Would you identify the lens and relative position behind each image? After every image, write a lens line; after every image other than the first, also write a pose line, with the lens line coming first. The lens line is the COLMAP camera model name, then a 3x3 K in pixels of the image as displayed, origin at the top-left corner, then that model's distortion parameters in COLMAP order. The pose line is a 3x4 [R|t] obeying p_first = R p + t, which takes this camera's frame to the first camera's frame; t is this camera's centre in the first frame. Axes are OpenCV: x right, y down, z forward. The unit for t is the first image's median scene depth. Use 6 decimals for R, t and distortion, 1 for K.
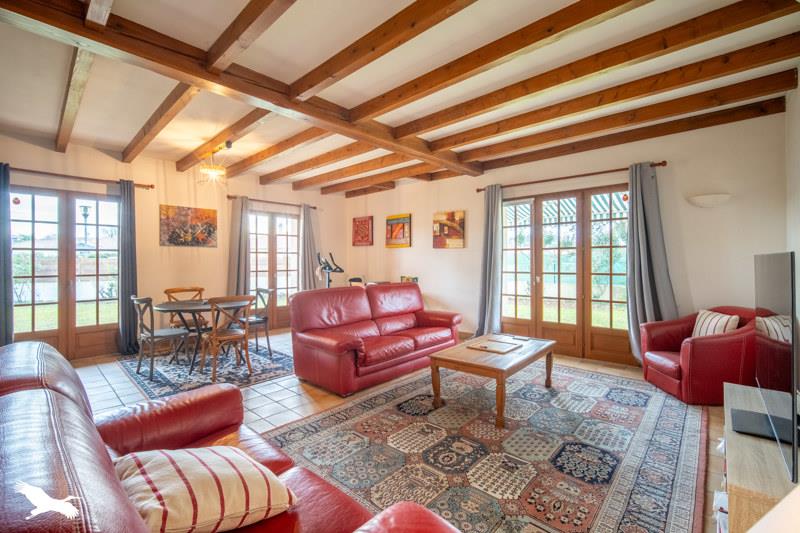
lens RADIAL K [[353.2, 0, 392.1], [0, 353.2, 261.6], [0, 0, 1]] dist [-0.013194, 0.000333]
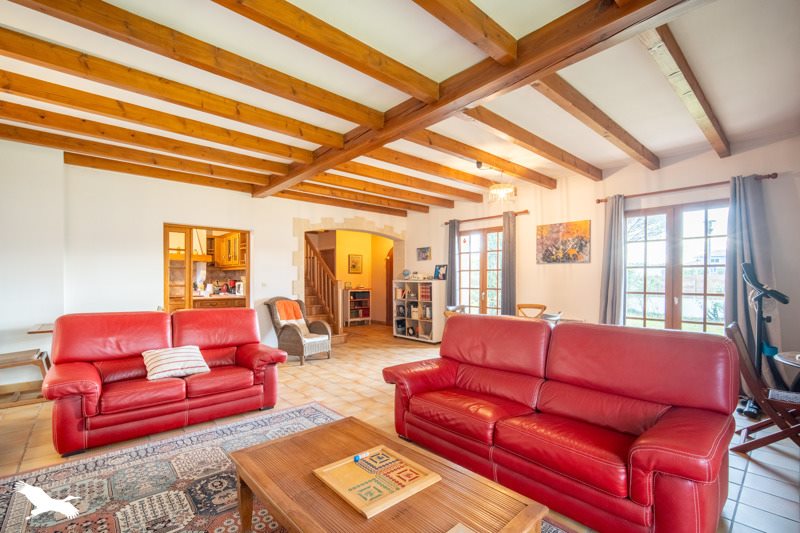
lens RADIAL K [[353.2, 0, 392.1], [0, 353.2, 261.6], [0, 0, 1]] dist [-0.013194, 0.000333]
pose [[-0.095823, -0.048400, -0.994221, 0.457306], [-0.004901, 0.998828, -0.048152, 0.001392], [0.995386, 0.000259, -0.095948, 0.660192]]
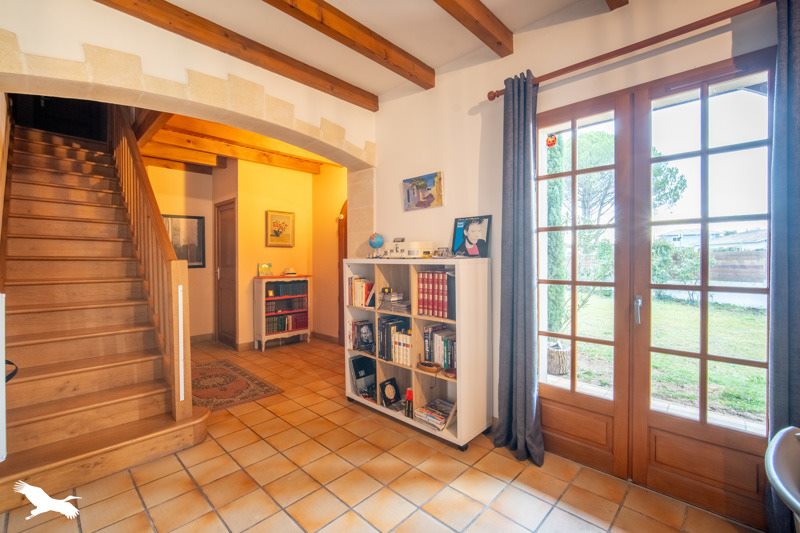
lens RADIAL K [[353.2, 0, 392.1], [0, 353.2, 261.6], [0, 0, 1]] dist [-0.013194, 0.000333]
pose [[-0.006630, 0.006867, -0.999954, -0.425470], [-0.001932, 0.999974, 0.006880, 0.008230], [0.999976, 0.001978, -0.006617, 0.606243]]
